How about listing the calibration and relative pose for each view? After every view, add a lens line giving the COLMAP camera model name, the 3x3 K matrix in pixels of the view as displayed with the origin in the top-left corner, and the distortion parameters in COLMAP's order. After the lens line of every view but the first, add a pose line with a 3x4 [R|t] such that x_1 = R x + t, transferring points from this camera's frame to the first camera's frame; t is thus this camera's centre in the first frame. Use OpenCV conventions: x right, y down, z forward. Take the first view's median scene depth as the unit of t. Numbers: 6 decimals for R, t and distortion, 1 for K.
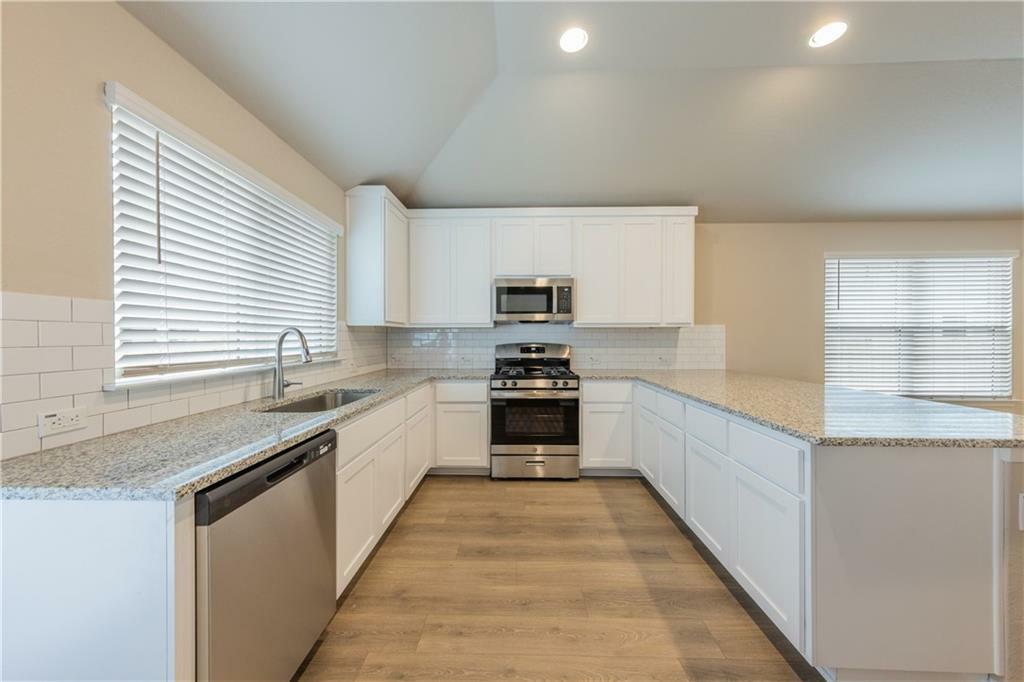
lens RADIAL K [[350.3, 0, 510.1], [0, 350.3, 339.2], [0, 0, 1]] dist [0.005552, 0.000171]
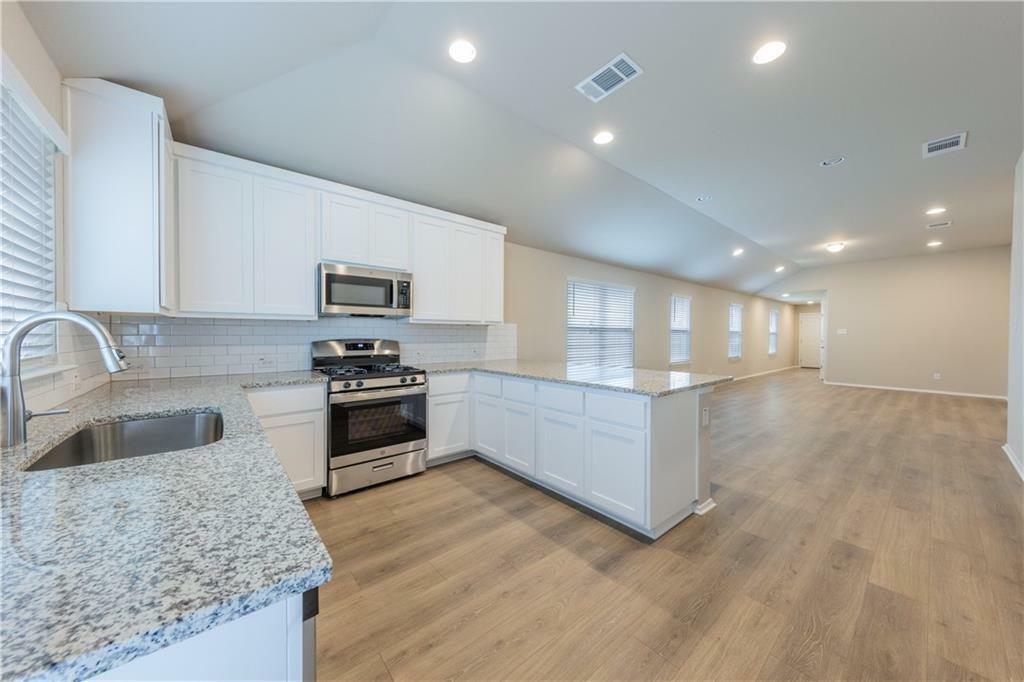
lens RADIAL K [[350.3, 0, 502.7], [0, 350.3, 338.1], [0, 0, 1]] dist [0.005552, 0.000171]
pose [[0.754984, -0.003328, 0.655735, -0.295730], [-0.001561, 0.999975, 0.006872, 0.002287], [-0.655741, -0.006212, 0.754960, 0.080219]]
